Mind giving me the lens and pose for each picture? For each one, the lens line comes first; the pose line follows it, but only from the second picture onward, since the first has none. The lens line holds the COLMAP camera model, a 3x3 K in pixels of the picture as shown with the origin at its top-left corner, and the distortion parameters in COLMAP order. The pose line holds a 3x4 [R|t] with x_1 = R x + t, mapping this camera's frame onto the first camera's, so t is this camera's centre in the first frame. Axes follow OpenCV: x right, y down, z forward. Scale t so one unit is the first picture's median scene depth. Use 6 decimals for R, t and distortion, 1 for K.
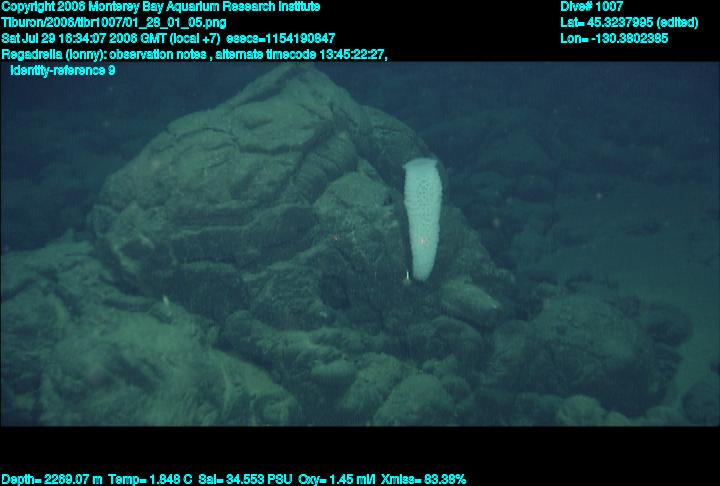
lens RADIAL K [[1407.1, 0, 357.9], [0, 1407.1, 245.2], [0, 0, 1]] dist [0.249142, 0.000000]
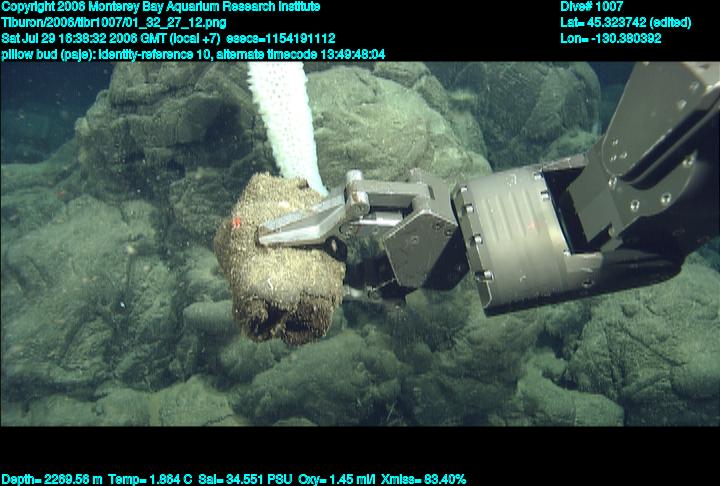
lens RADIAL K [[880.3, 0, 367.5], [0, 880.3, 256.1], [0, 0, 1]] dist [0.195584, 0.000000]
pose [[0.838044, 0.159289, -0.521832, 0.296175], [-0.107803, 0.985921, 0.127823, -0.013192], [0.534846, -0.050866, 0.843417, 0.612216]]
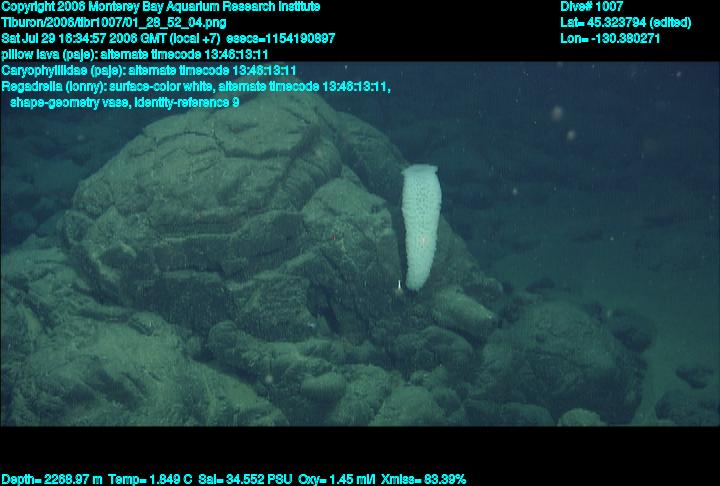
lens RADIAL K [[1307.6, 0, 367.2], [0, 1307.6, 235.8], [0, 0, 1]] dist [0.243404, 0.000000]
pose [[0.996765, 0.003689, 0.080290, -0.058866], [-0.003007, 0.999958, -0.008610, -0.004566], [-0.080318, 0.008340, 0.996734, 0.098705]]
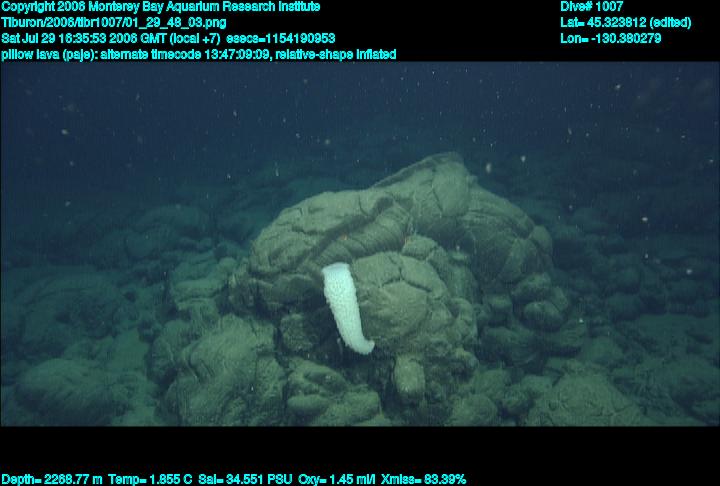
lens RADIAL K [[732.3, 0, 365.7], [0, 732.3, 241.6], [0, 0, 1]] dist [0.144867, 0.000000]
pose [[0.782076, 0.160567, -0.602142, 0.418546], [-0.108007, 0.986538, 0.122787, -0.152495], [0.613752, -0.030993, 0.788890, 0.464985]]
